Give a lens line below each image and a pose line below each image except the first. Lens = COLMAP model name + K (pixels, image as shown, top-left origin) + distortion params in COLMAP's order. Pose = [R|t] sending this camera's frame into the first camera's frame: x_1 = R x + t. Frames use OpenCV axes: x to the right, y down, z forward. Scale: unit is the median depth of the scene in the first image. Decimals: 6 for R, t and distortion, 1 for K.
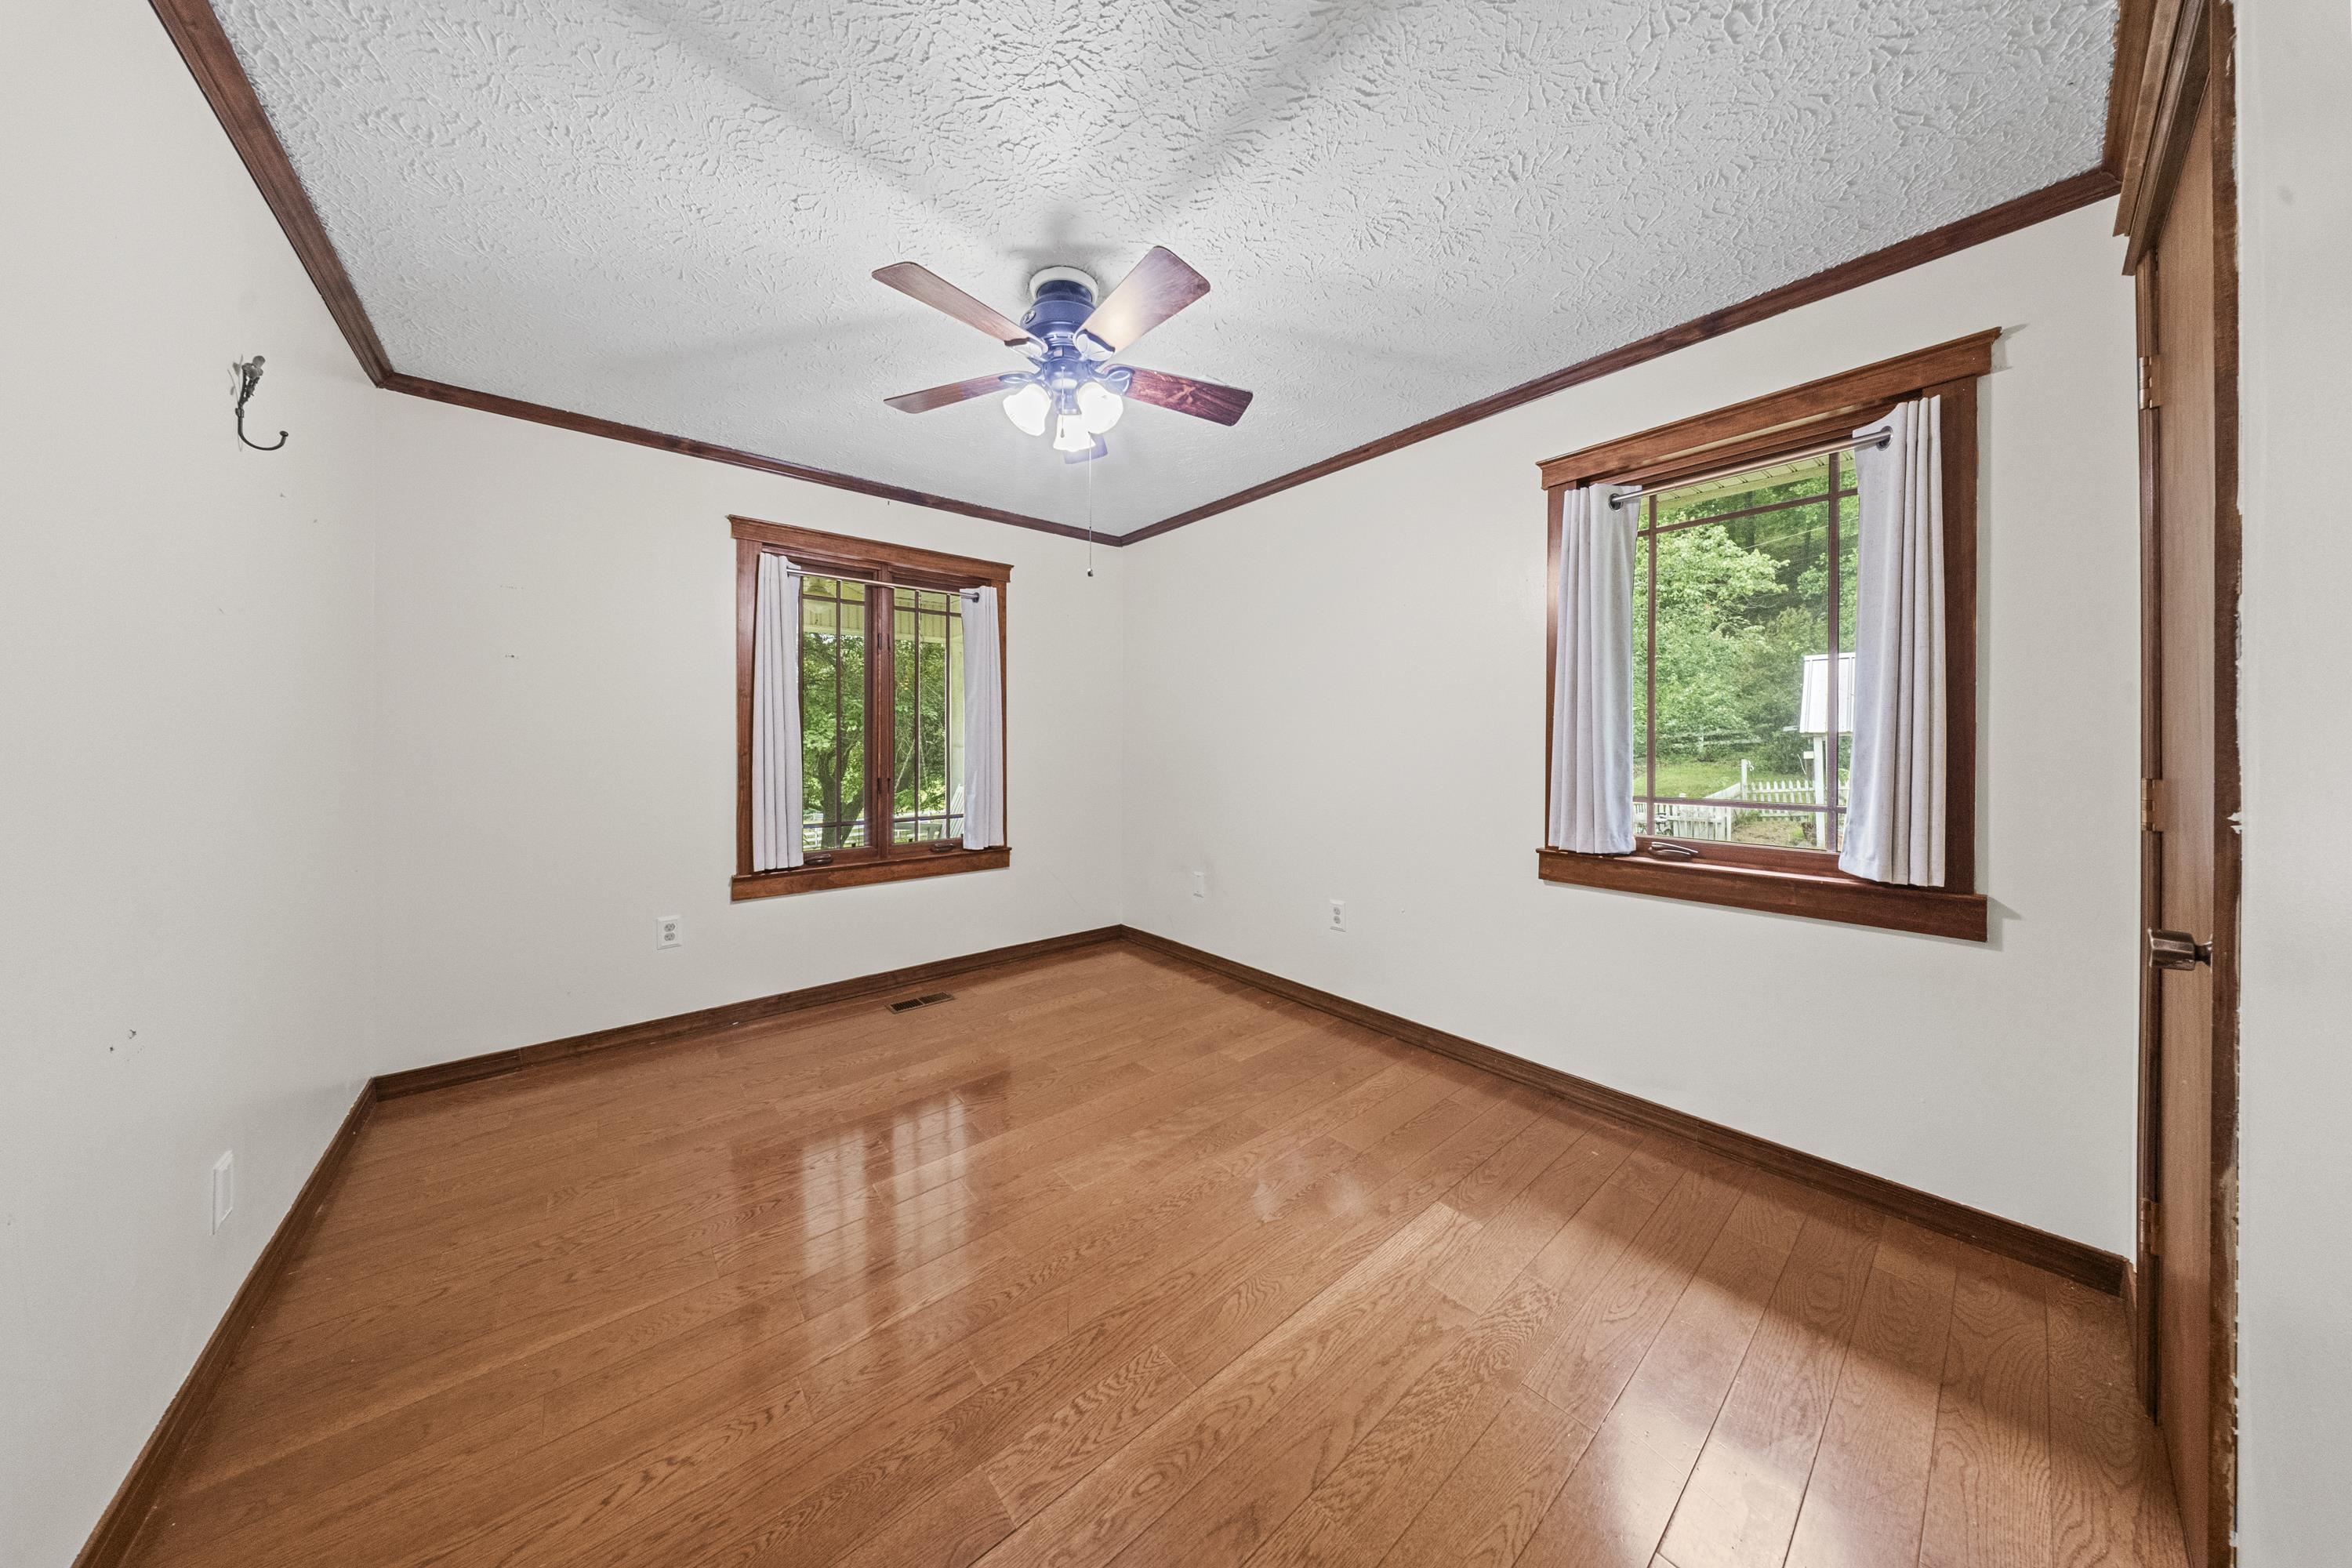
lens RADIAL K [[693.3, 0, 1147.0], [0, 693.3, 738.4], [0, 0, 1]] dist [-0.003478, -0.000233]
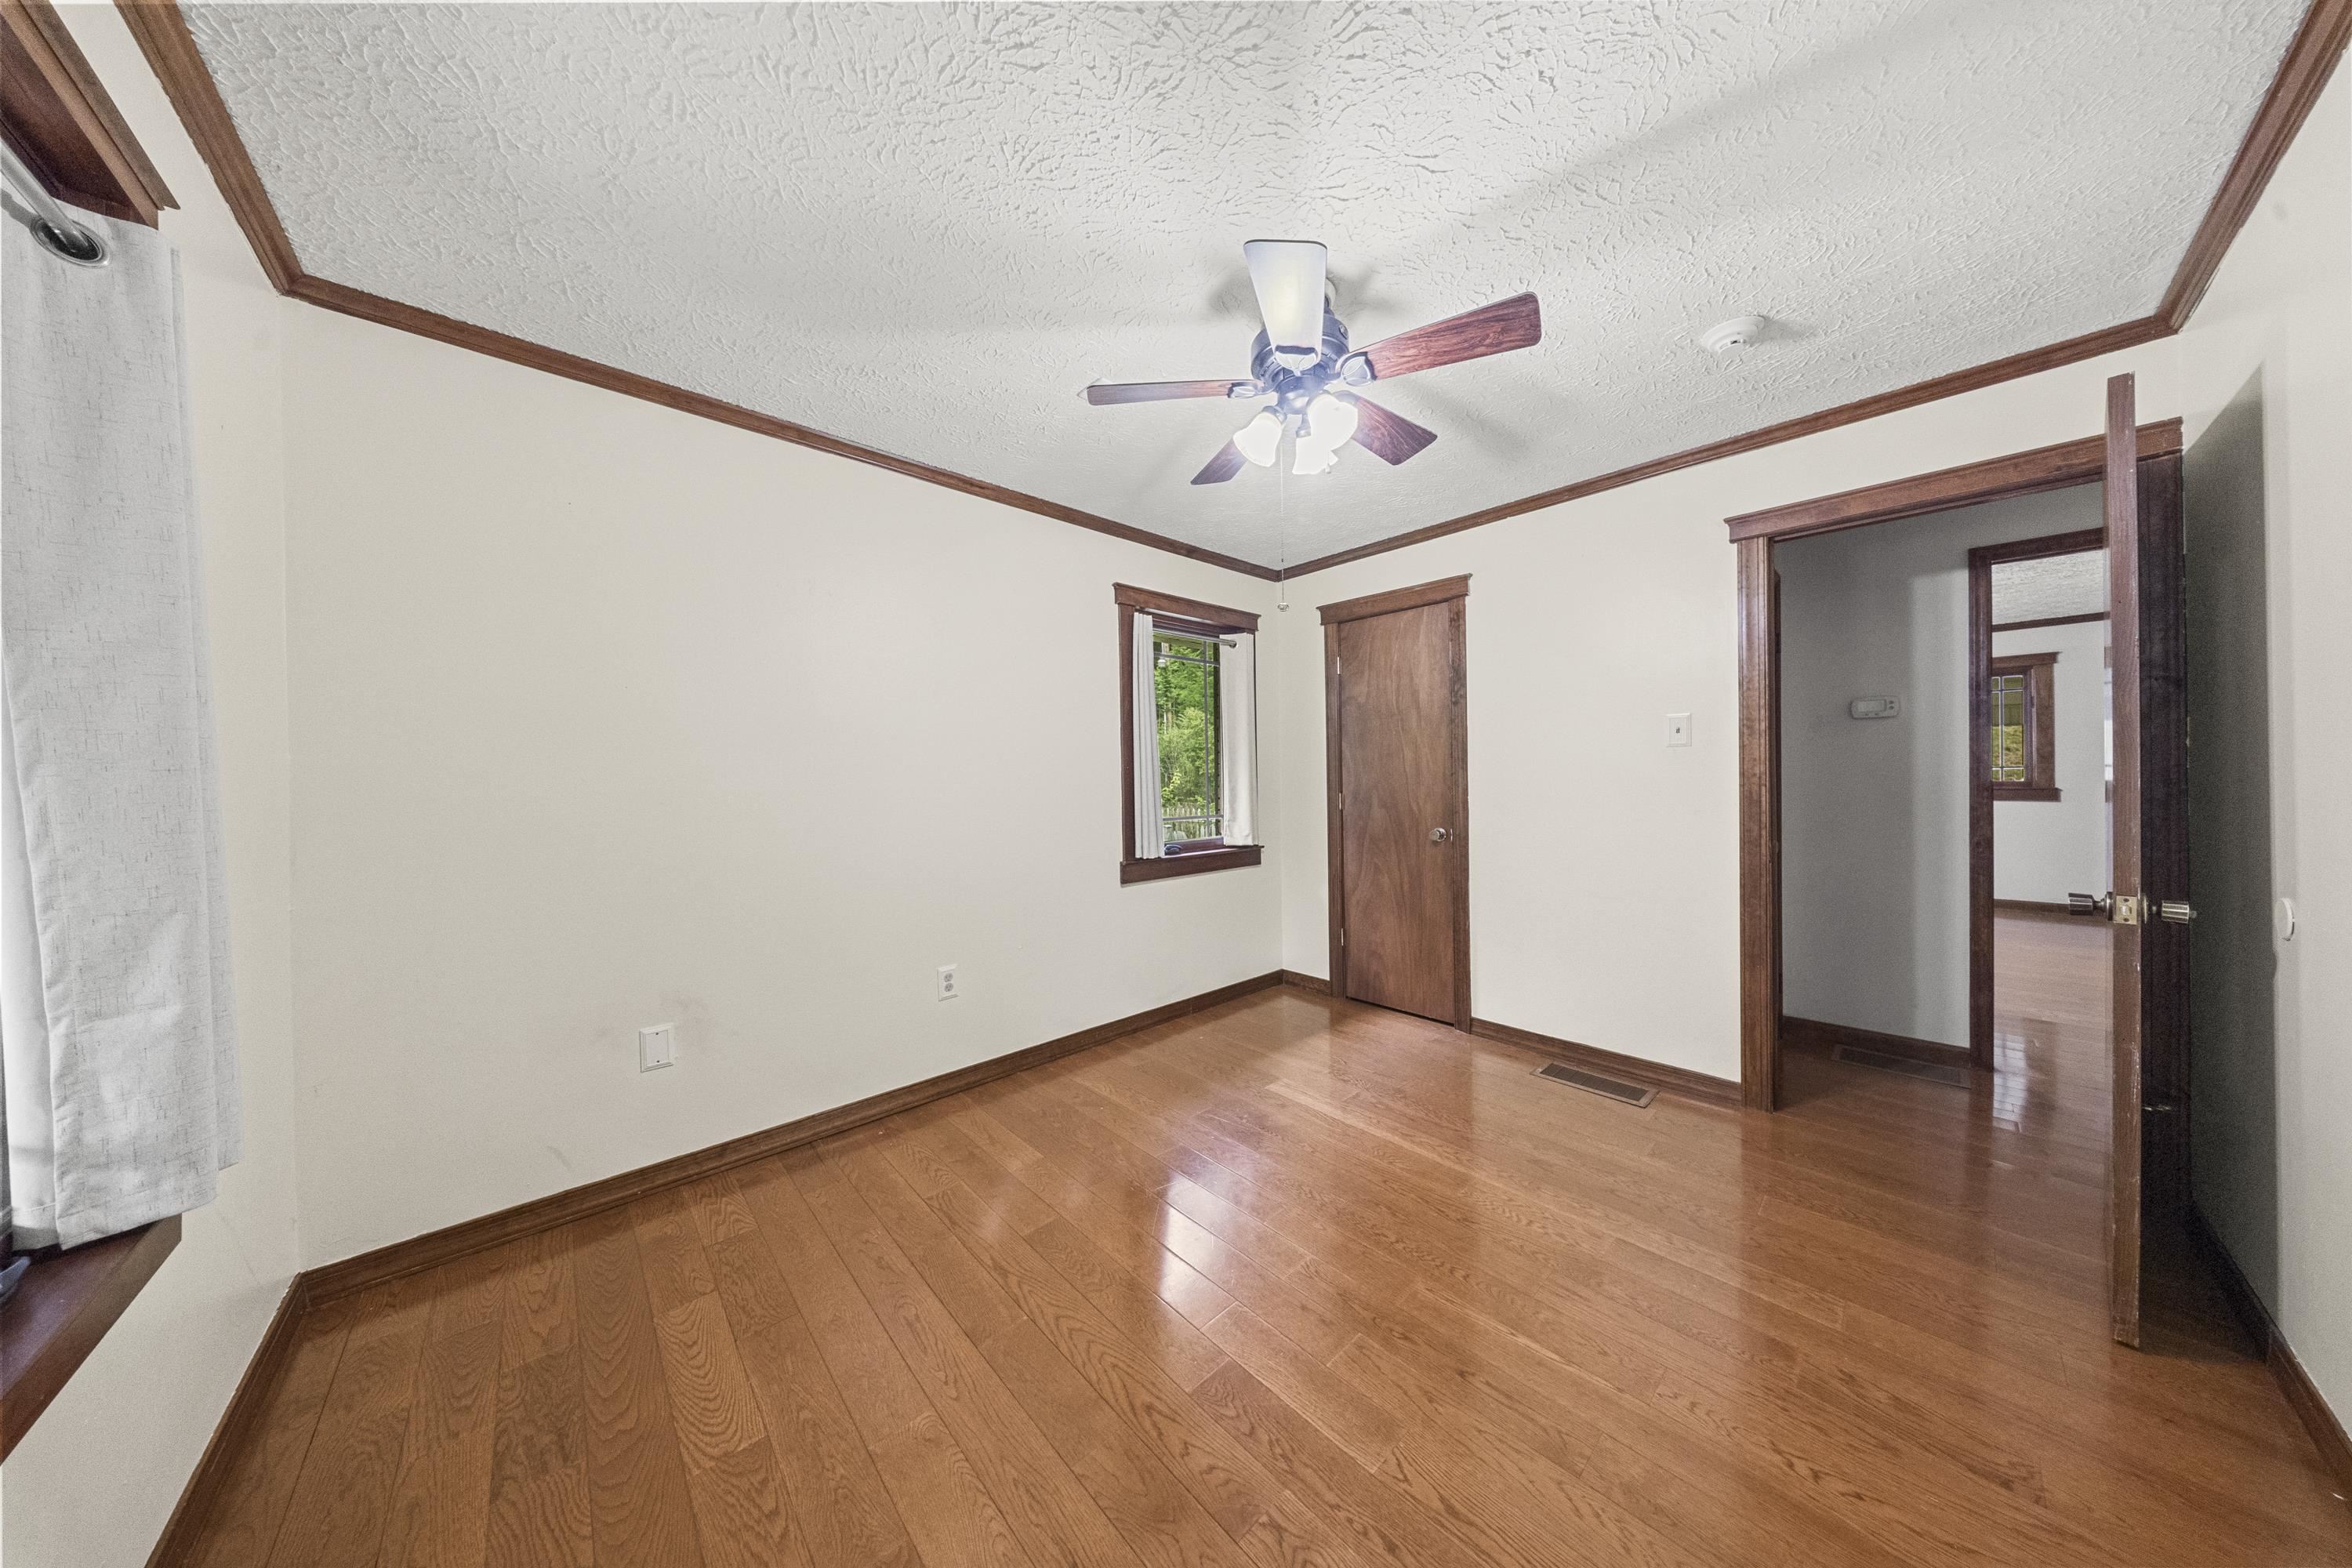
lens RADIAL K [[693.3, 0, 1178.5], [0, 693.3, 782.1], [0, 0, 1]] dist [-0.003478, -0.000233]
pose [[-0.061345, -0.001955, 0.998115, -0.776835], [0.011898, 0.999926, 0.002690, -0.004402], [-0.998046, 0.012041, -0.061318, 0.917116]]
